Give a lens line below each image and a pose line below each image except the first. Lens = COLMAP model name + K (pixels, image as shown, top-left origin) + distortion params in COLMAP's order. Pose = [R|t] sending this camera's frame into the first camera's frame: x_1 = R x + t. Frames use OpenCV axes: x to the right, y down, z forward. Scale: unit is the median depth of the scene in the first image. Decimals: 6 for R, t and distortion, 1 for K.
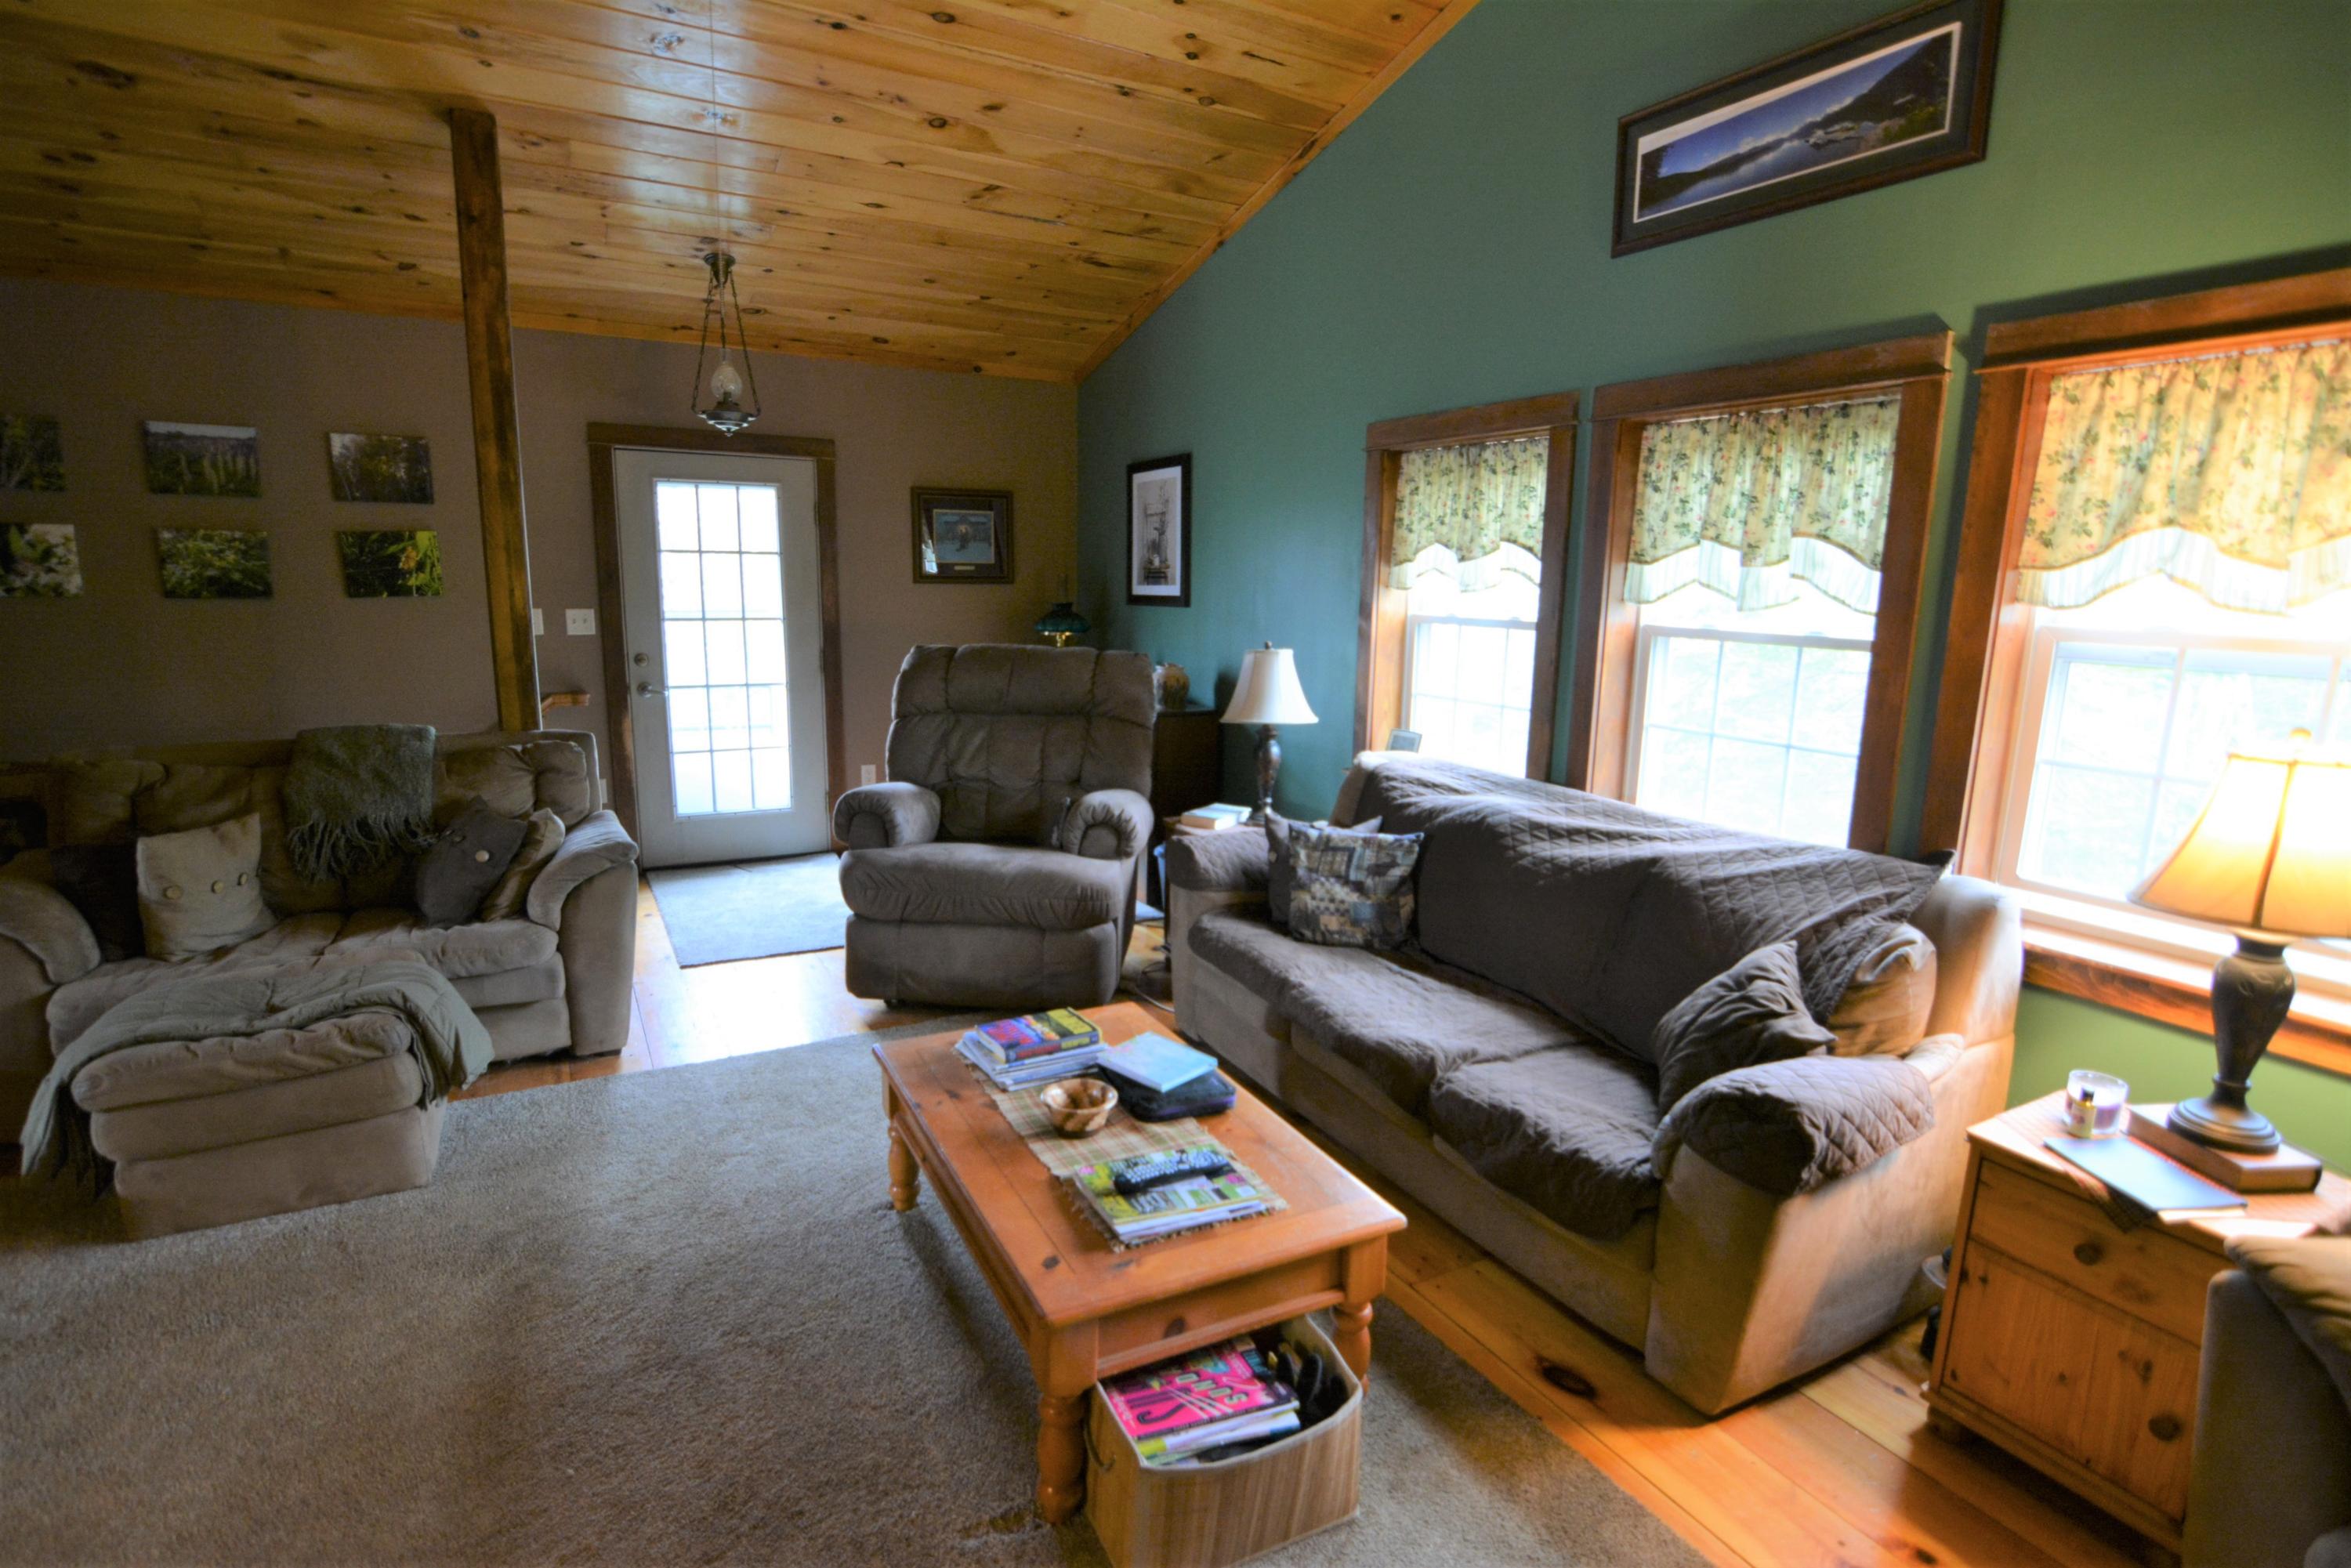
lens RADIAL K [[1144.4, 0, 1194.0], [0, 1144.4, 780.2], [0, 0, 1]] dist [-0.016428, 0.000456]
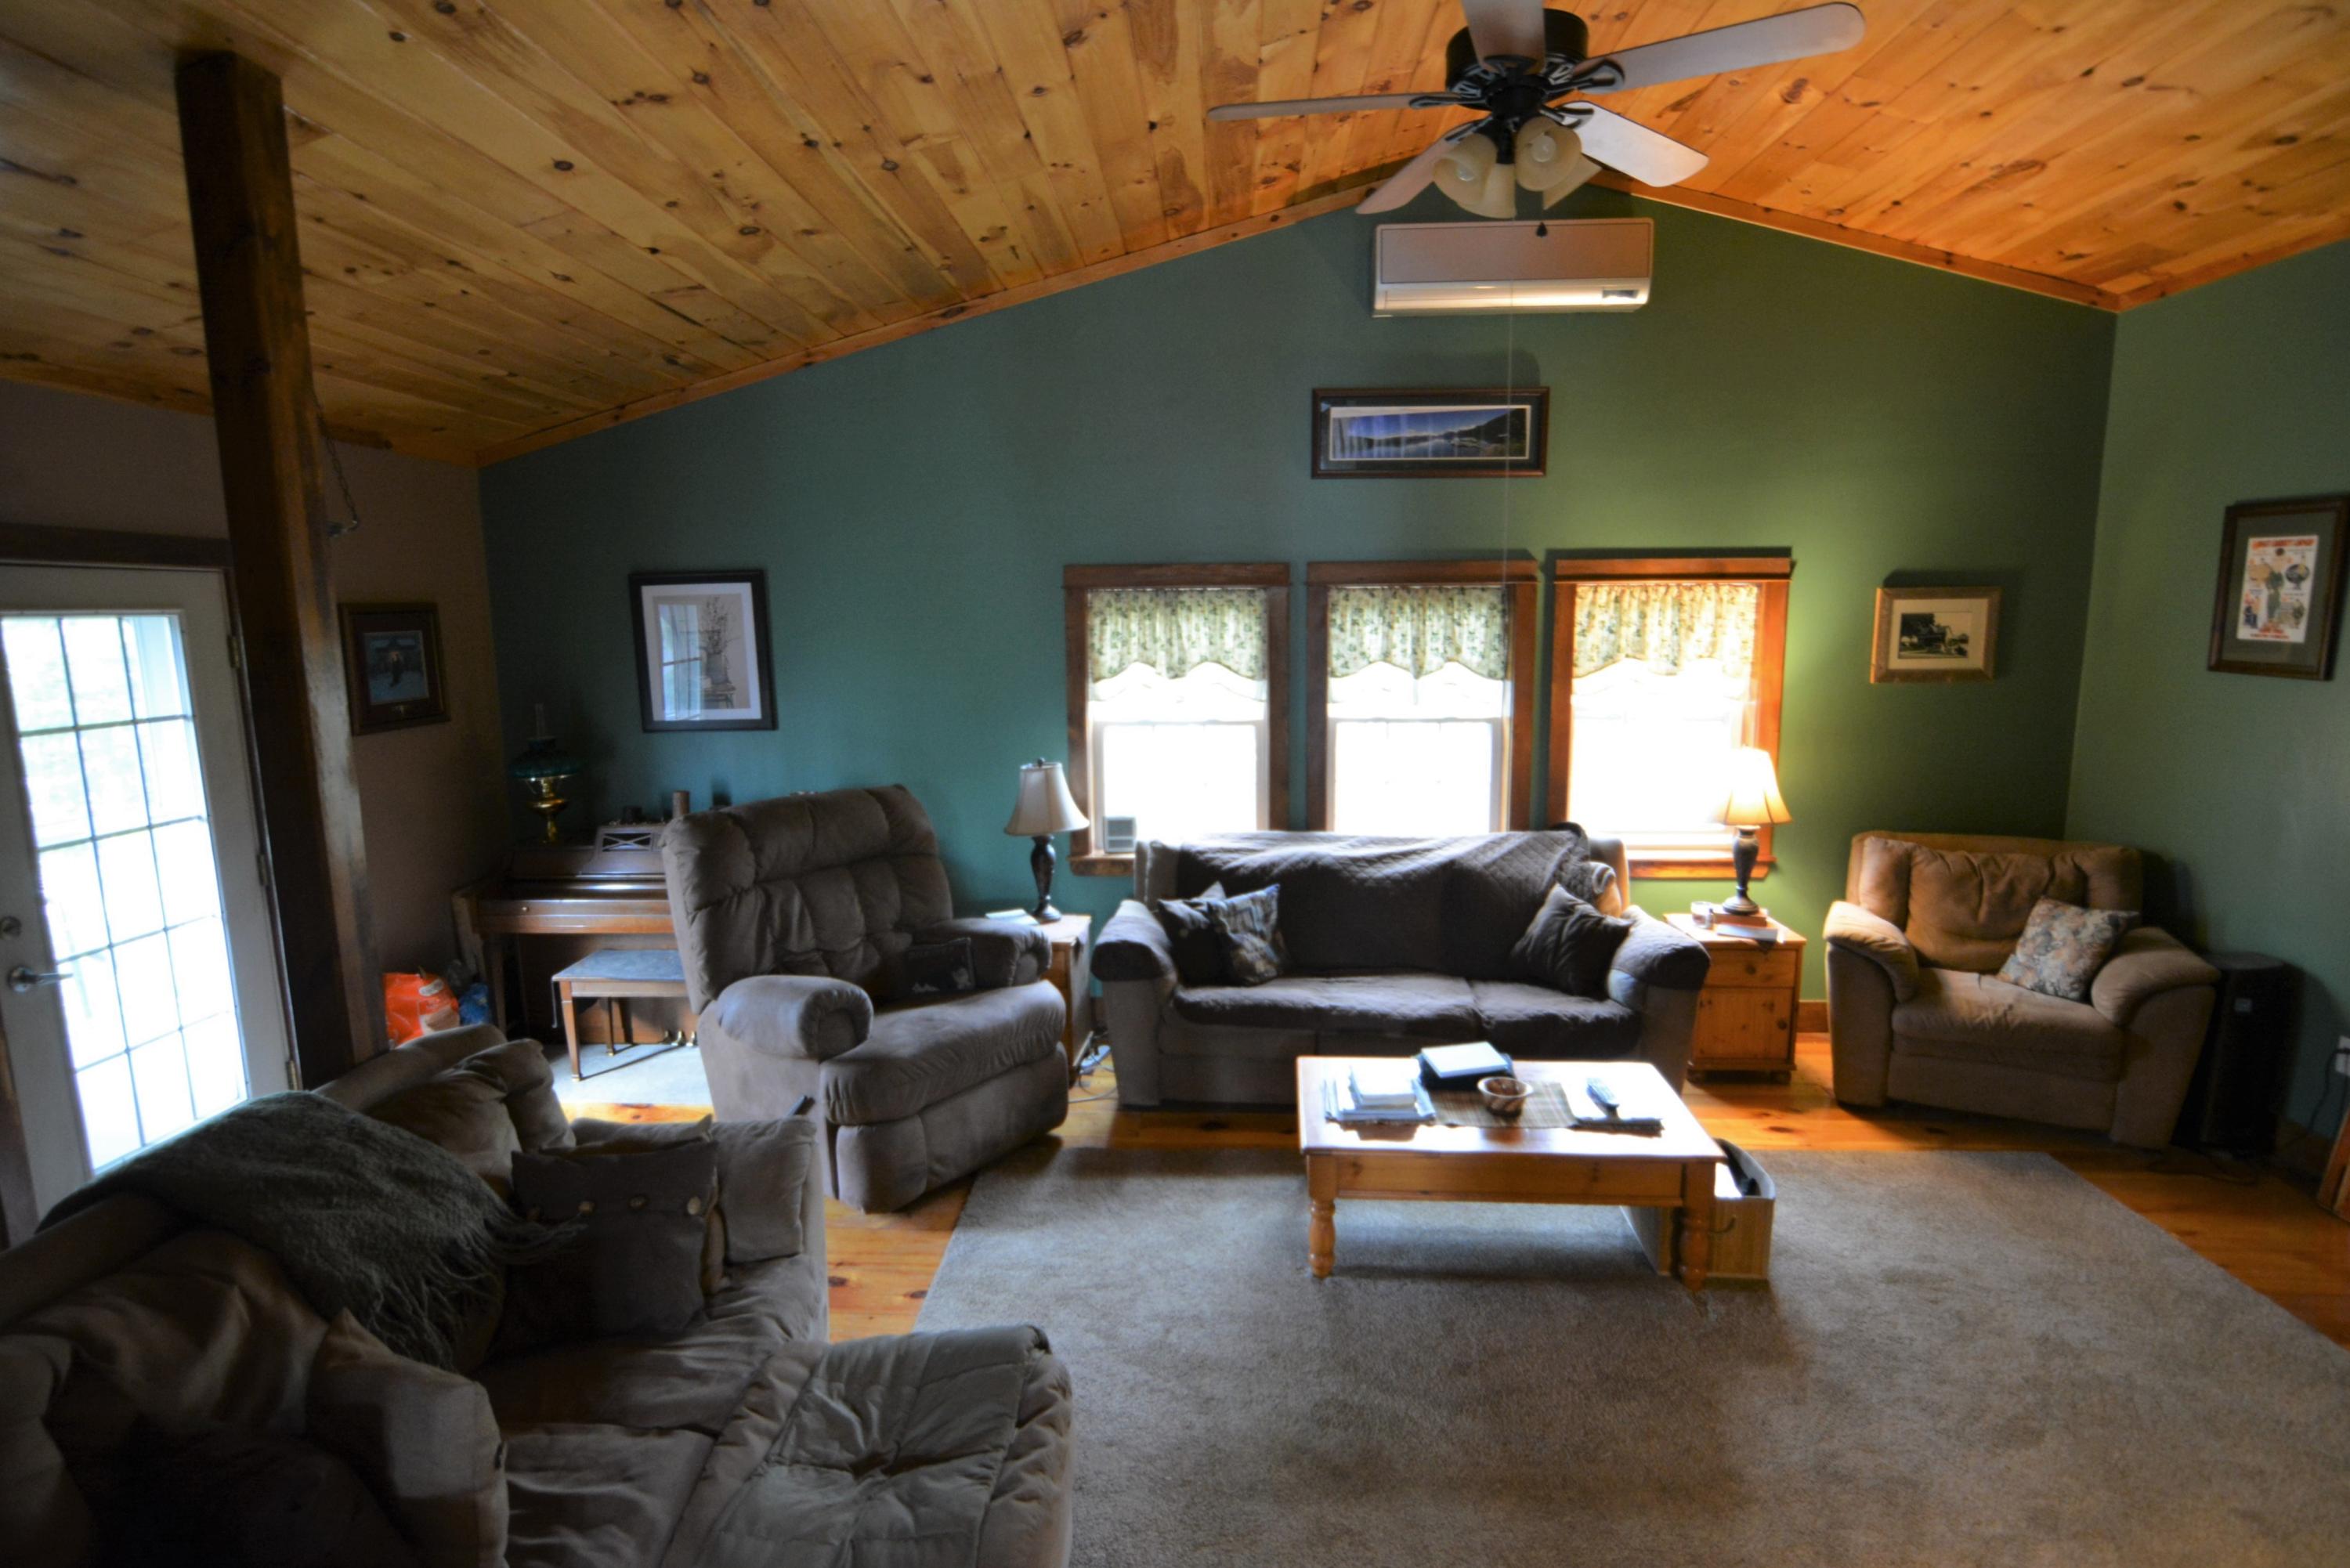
lens RADIAL K [[1143.9, 0, 1193.5], [0, 1143.9, 780.2], [0, 0, 1]] dist [-0.016428, 0.000456]
pose [[0.543810, -0.147510, 0.826143, -1.029267], [0.169067, 0.983504, 0.064318, -0.192555], [-0.822002, 0.104696, 0.559778, 0.328373]]
